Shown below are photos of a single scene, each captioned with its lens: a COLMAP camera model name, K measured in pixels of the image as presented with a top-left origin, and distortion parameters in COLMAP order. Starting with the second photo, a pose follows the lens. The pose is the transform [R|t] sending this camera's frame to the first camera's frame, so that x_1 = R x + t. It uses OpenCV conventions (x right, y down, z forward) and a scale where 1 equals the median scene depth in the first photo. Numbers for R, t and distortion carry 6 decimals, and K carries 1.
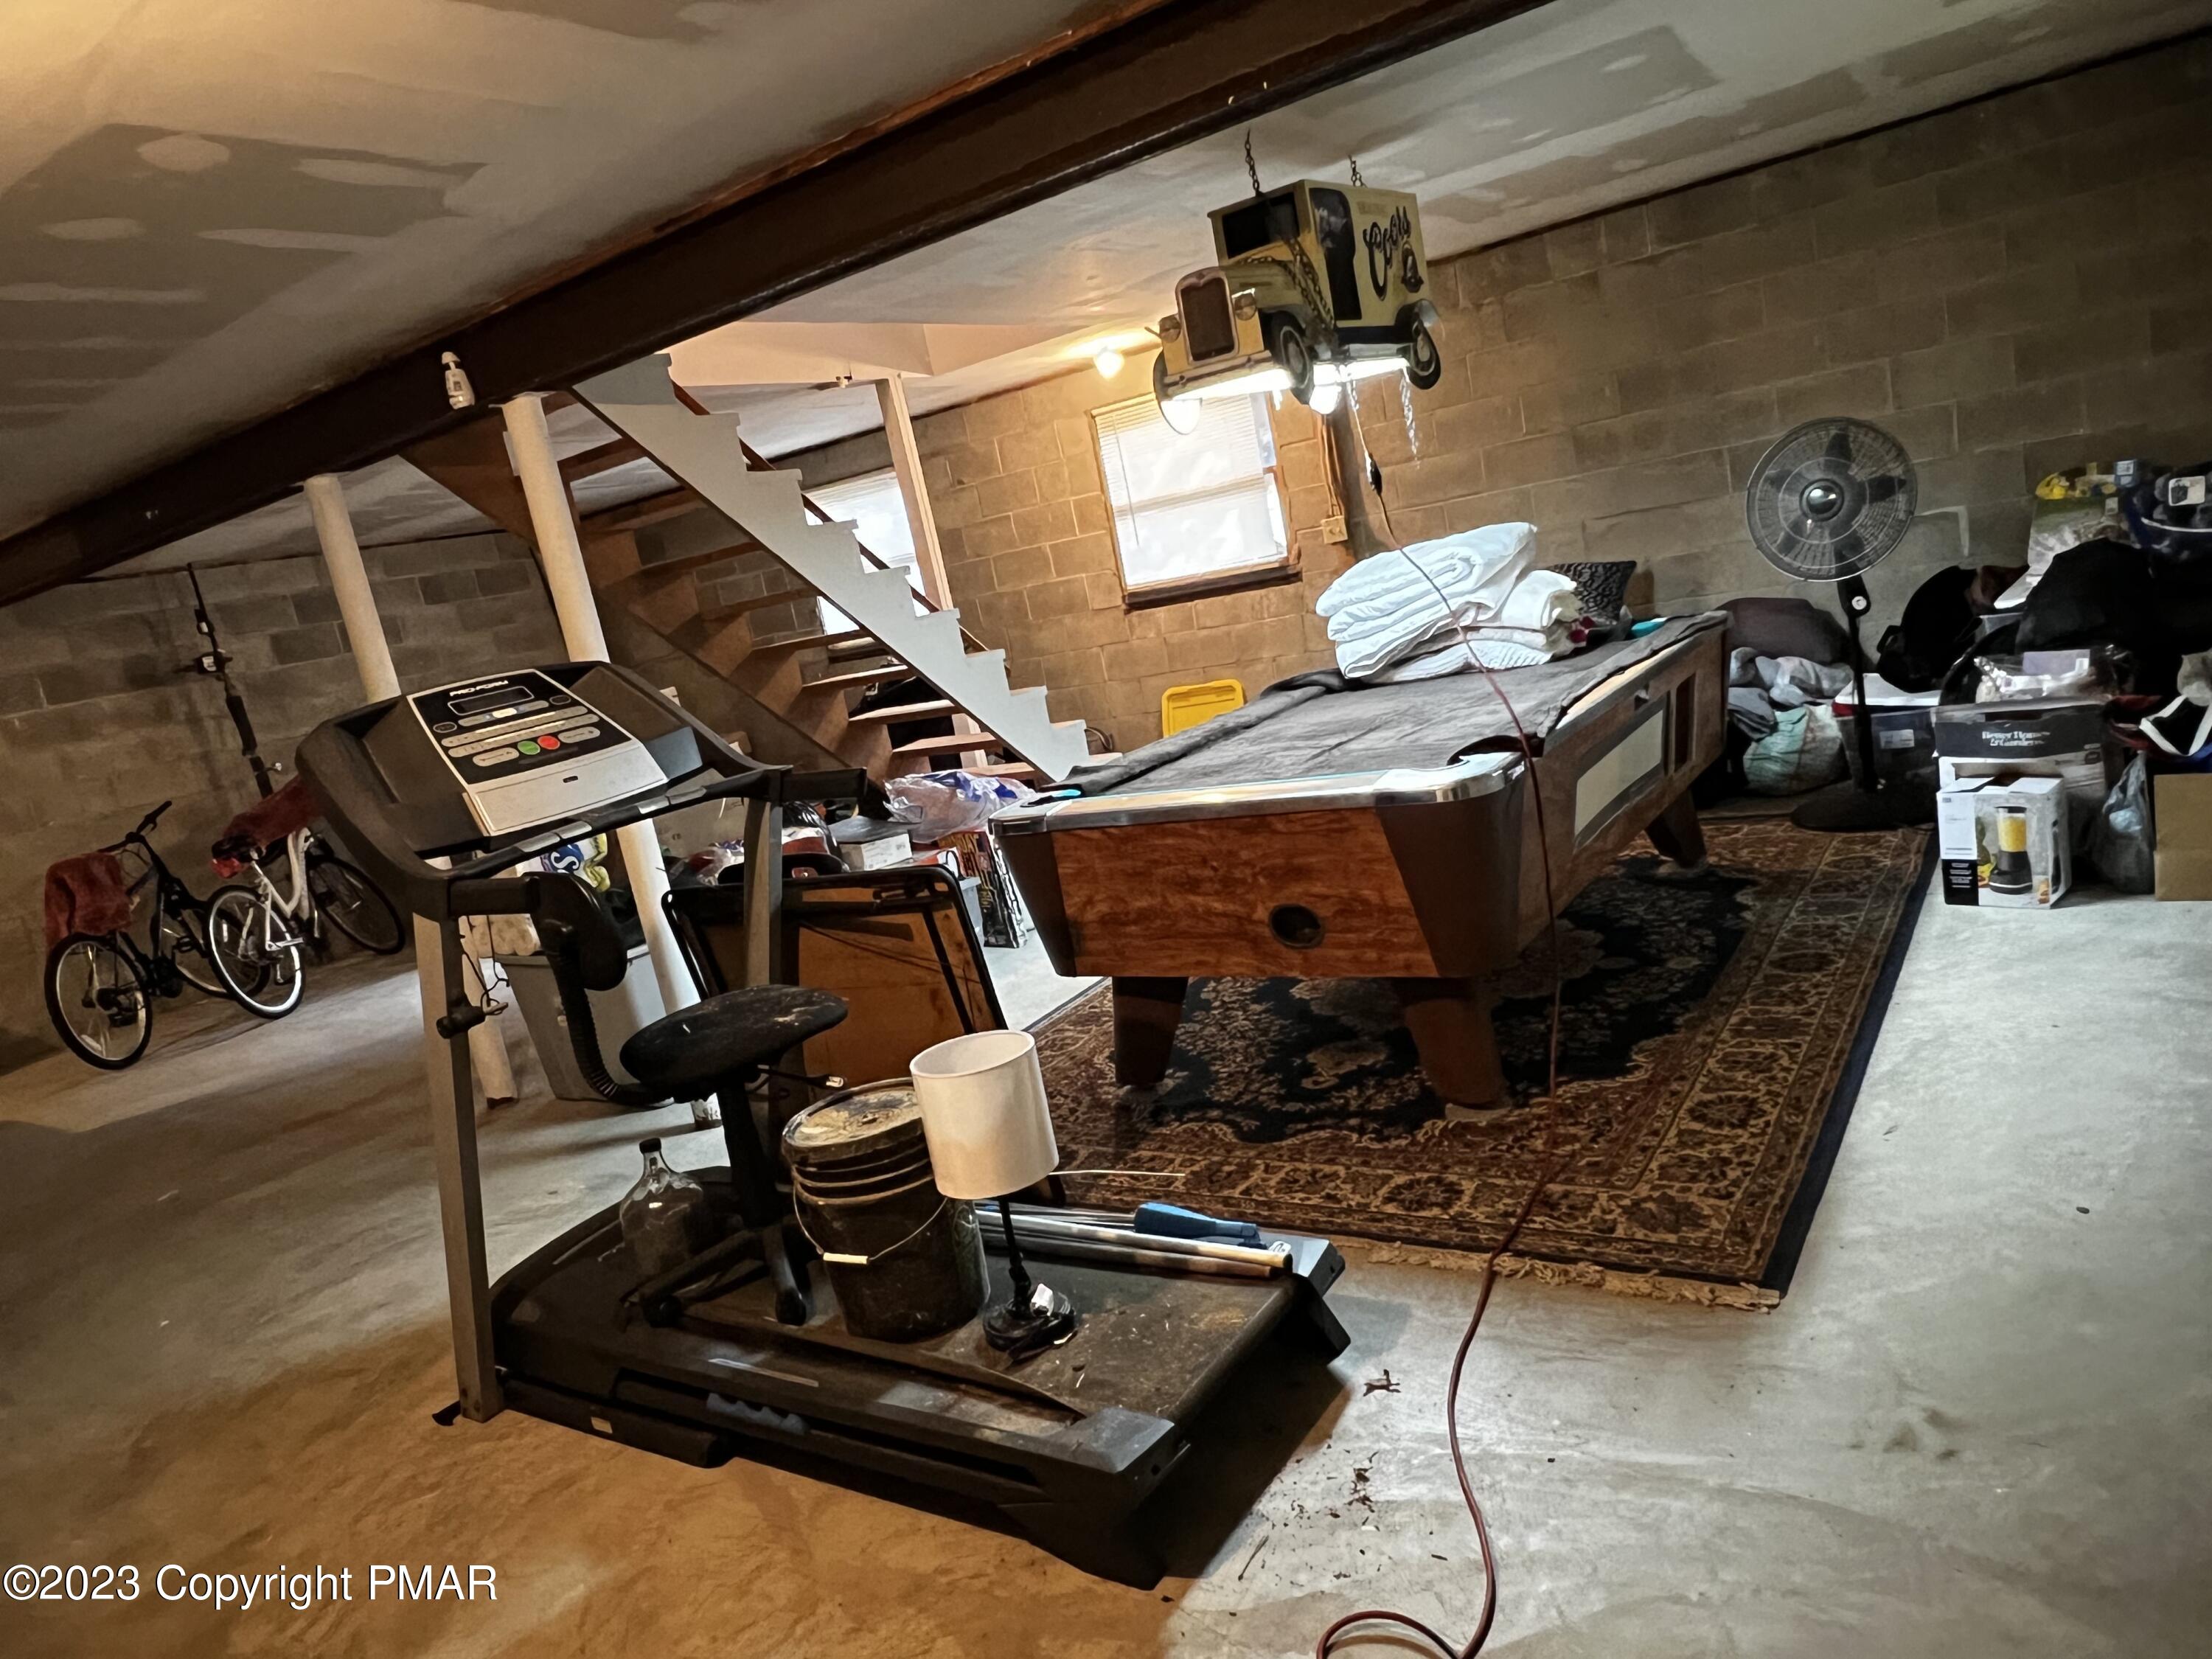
lens RADIAL K [[1473.8, 0, 1084.4], [0, 1473.8, 842.3], [0, 0, 1]] dist [-0.007858, -0.003235]
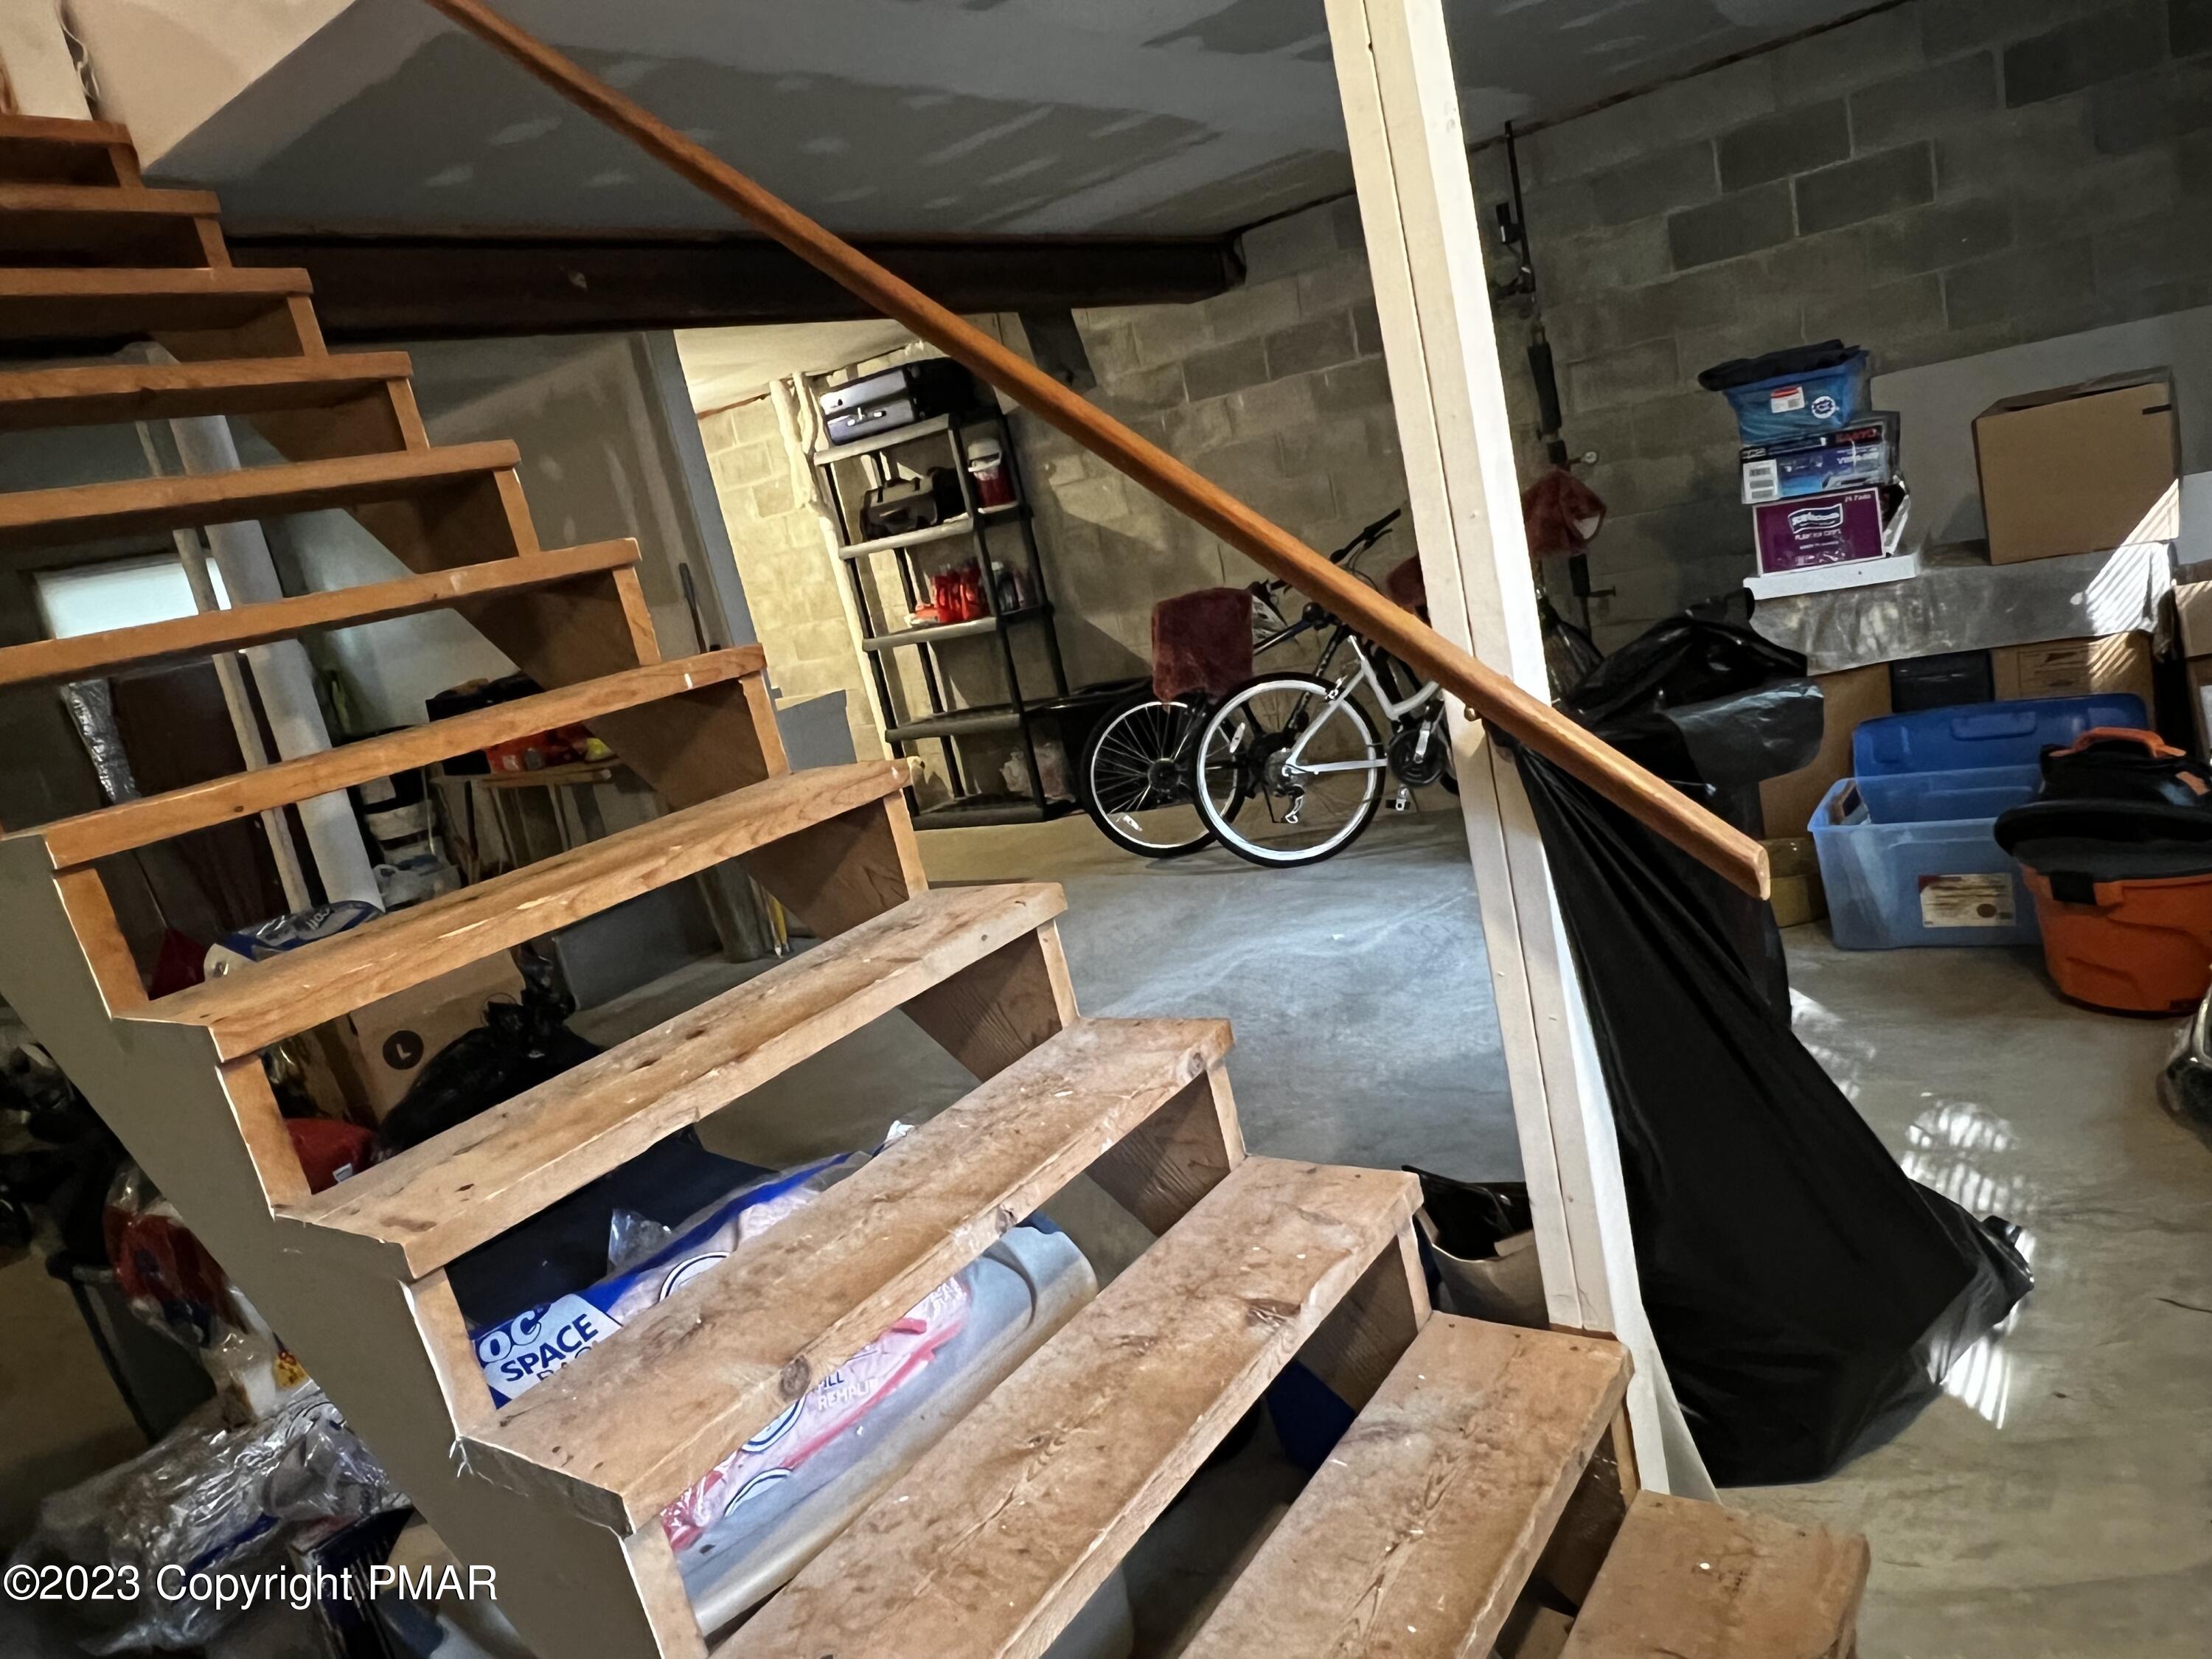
lens RADIAL K [[1473.8, 0, 1084.4], [0, 1473.8, 842.3], [0, 0, 1]] dist [-0.007858, -0.003235]
pose [[0.032281, 0.402850, -0.914696, 0.091495], [0.031666, 0.914302, 0.403794, -0.157552], [0.998977, -0.042000, 0.016757, 0.737156]]
